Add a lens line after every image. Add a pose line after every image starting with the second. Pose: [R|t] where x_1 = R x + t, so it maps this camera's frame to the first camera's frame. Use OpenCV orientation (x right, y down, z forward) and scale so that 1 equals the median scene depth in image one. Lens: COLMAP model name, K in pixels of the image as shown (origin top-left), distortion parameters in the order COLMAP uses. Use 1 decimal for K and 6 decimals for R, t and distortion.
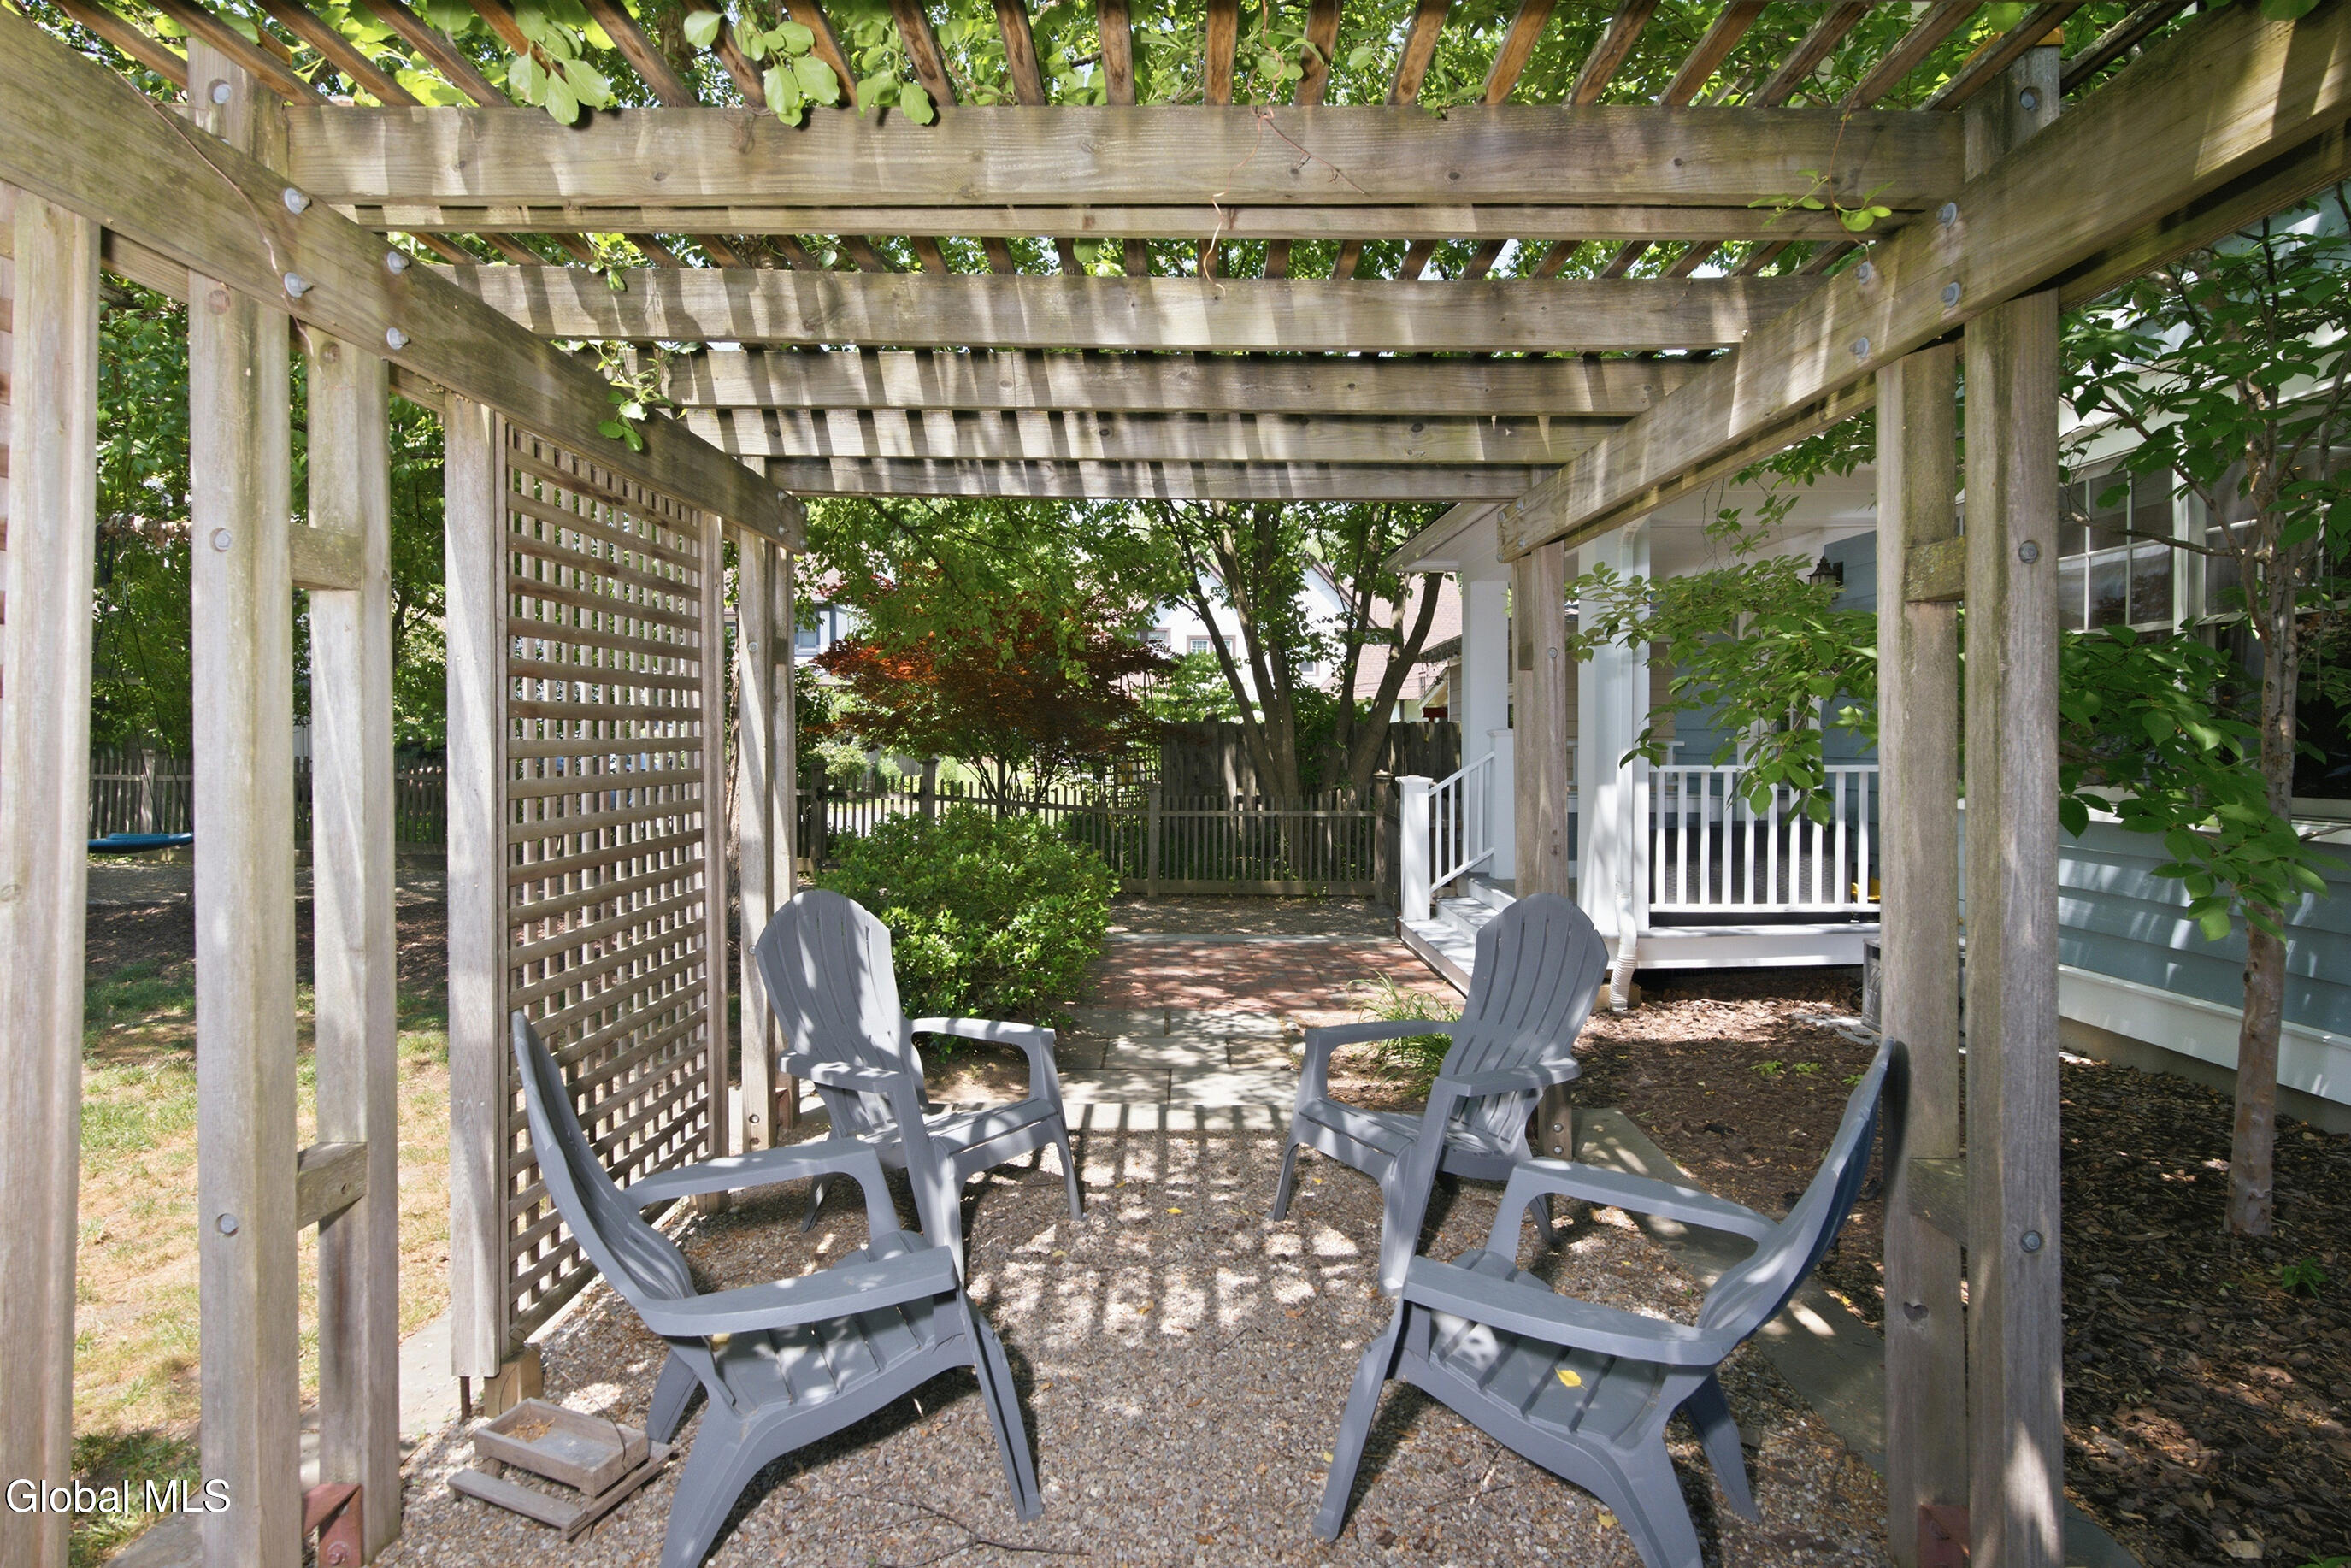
lens RADIAL K [[1211.9, 0, 1169.6], [0, 1211.9, 744.1], [0, 0, 1]] dist [0.002939, -0.000484]
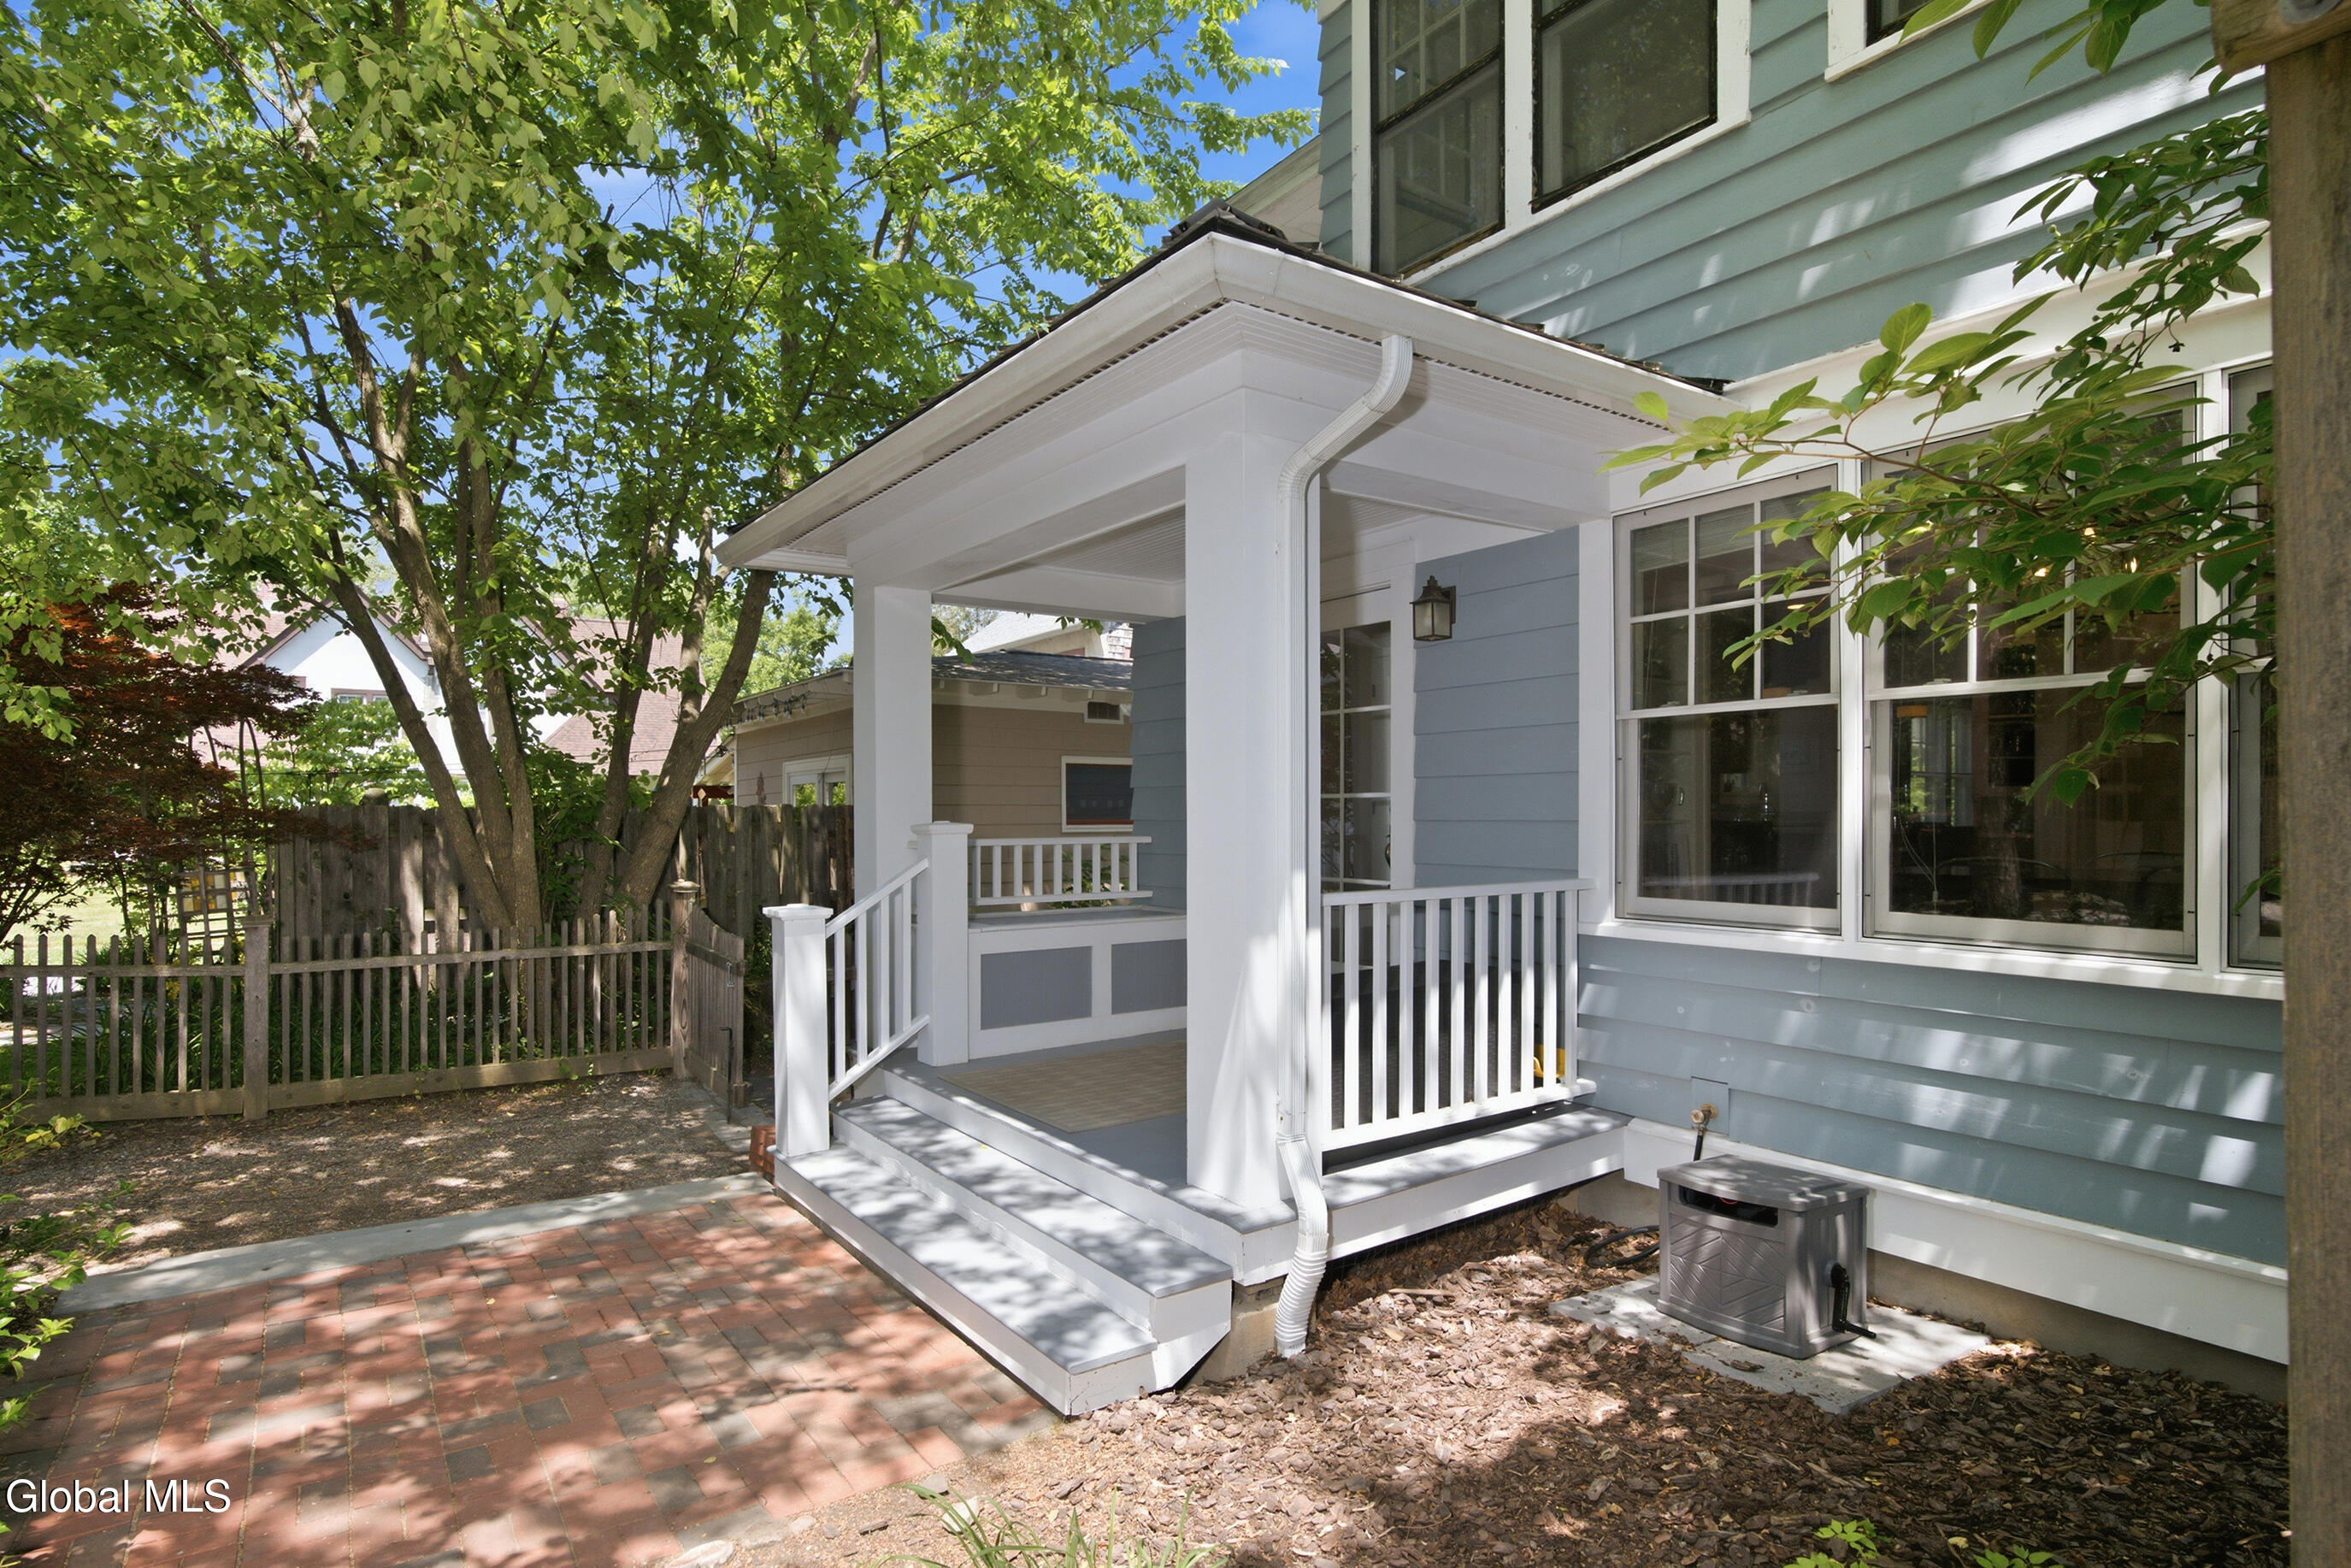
lens RADIAL K [[1211.9, 0, 1176.3], [0, 1211.9, 822.9], [0, 0, 1]] dist [0.002939, -0.000484]
pose [[0.813674, -0.007713, 0.581270, 0.007779], [0.007786, 0.999967, 0.002370, -0.009096], [-0.581269, 0.002597, 0.813707, 0.292485]]
